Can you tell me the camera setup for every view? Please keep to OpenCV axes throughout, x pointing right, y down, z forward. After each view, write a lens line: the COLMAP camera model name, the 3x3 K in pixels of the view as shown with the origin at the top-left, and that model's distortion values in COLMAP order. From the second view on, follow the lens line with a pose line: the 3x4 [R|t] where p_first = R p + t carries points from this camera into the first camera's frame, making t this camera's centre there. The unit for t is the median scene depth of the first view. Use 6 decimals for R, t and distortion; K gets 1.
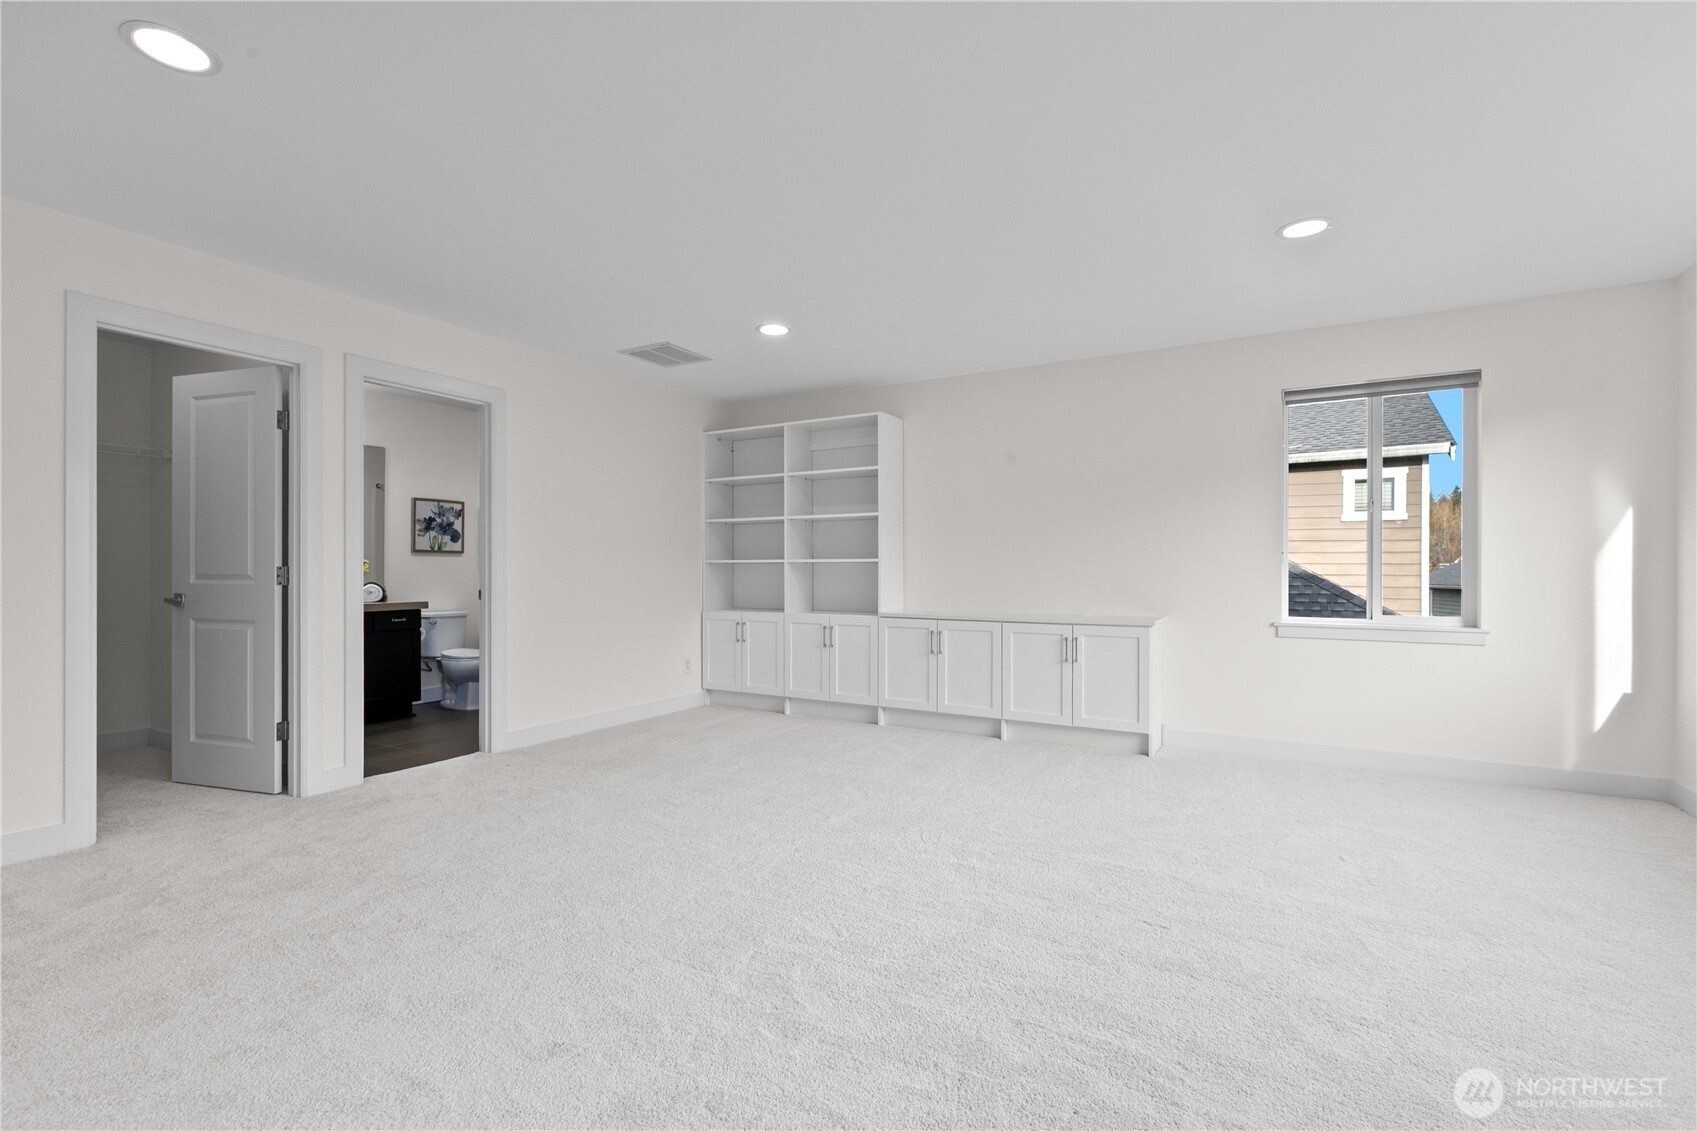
lens RADIAL K [[760.1, 0, 848.5], [0, 760.1, 565.5], [0, 0, 1]] dist [0.000199, -0.000687]
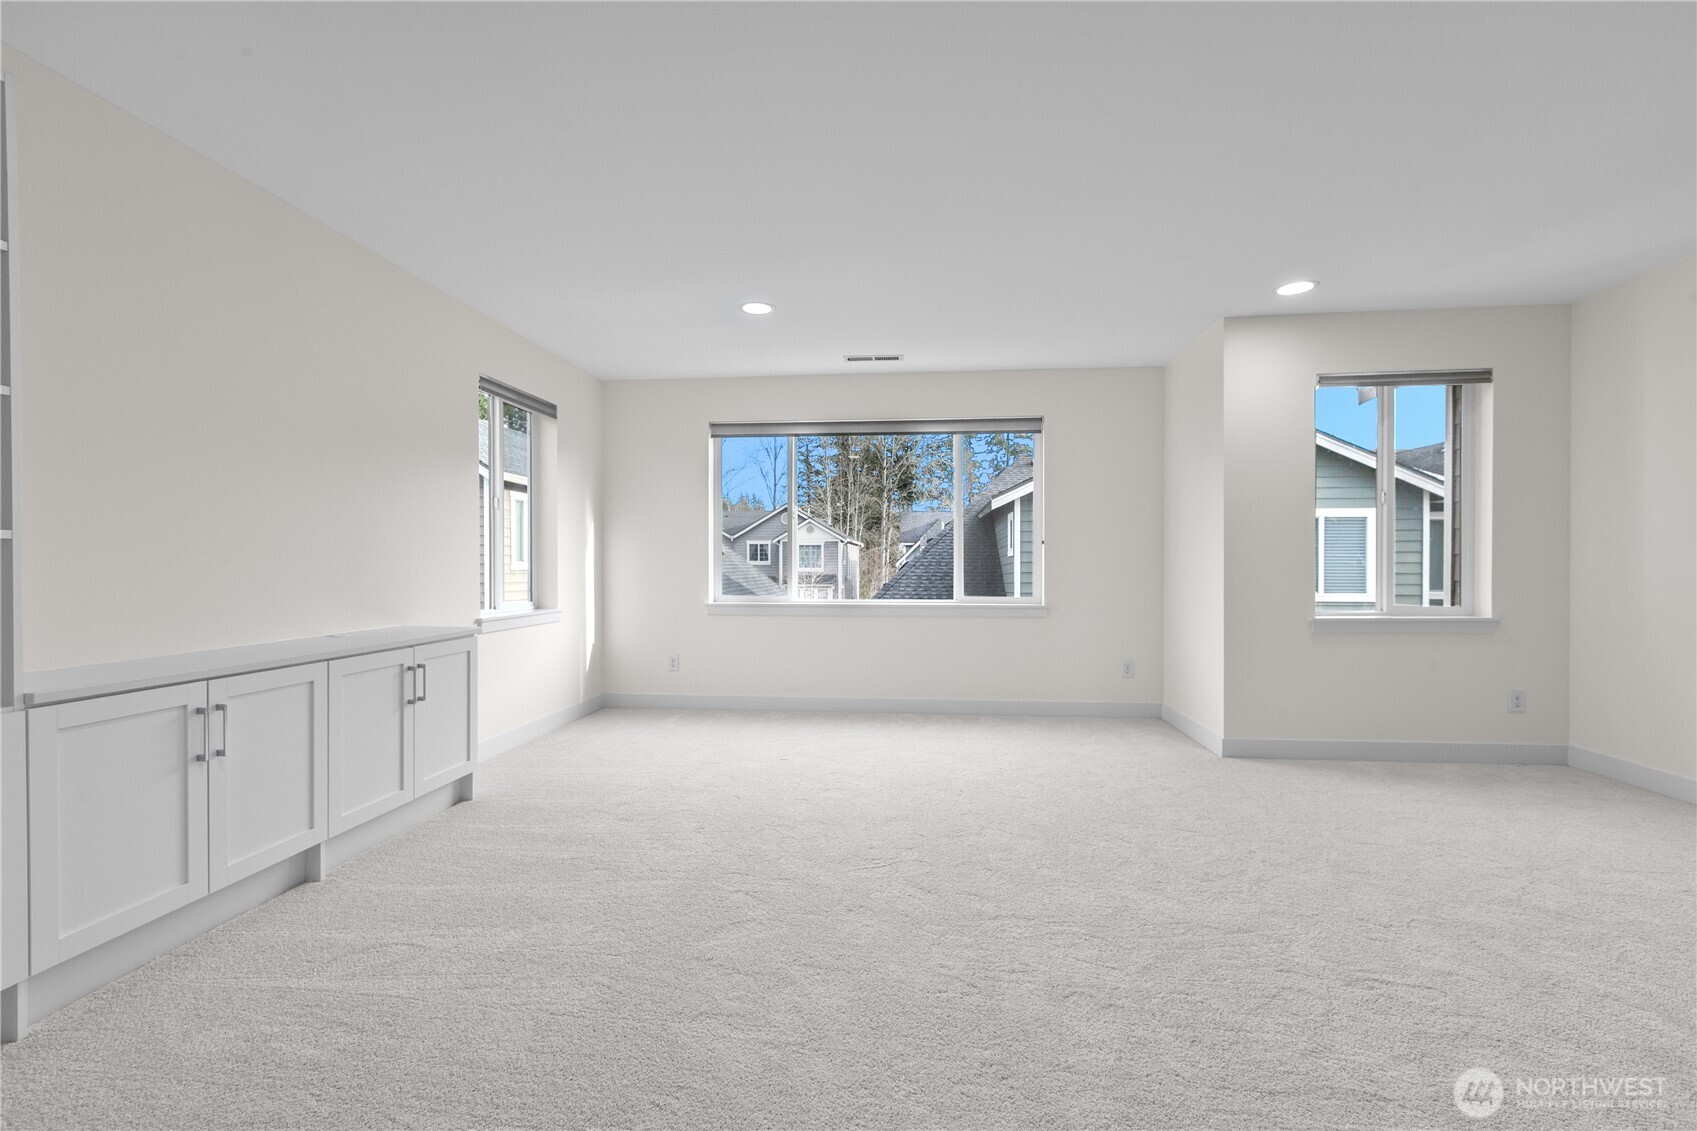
lens RADIAL K [[760.1, 0, 848.5], [0, 760.1, 565.5], [0, 0, 1]] dist [0.000199, -0.000687]
pose [[-0.352261, -0.006306, 0.935880, -0.462140], [-0.002977, 0.999980, 0.005617, 0.003146], [-0.935897, -0.000807, -0.352273, 0.899254]]
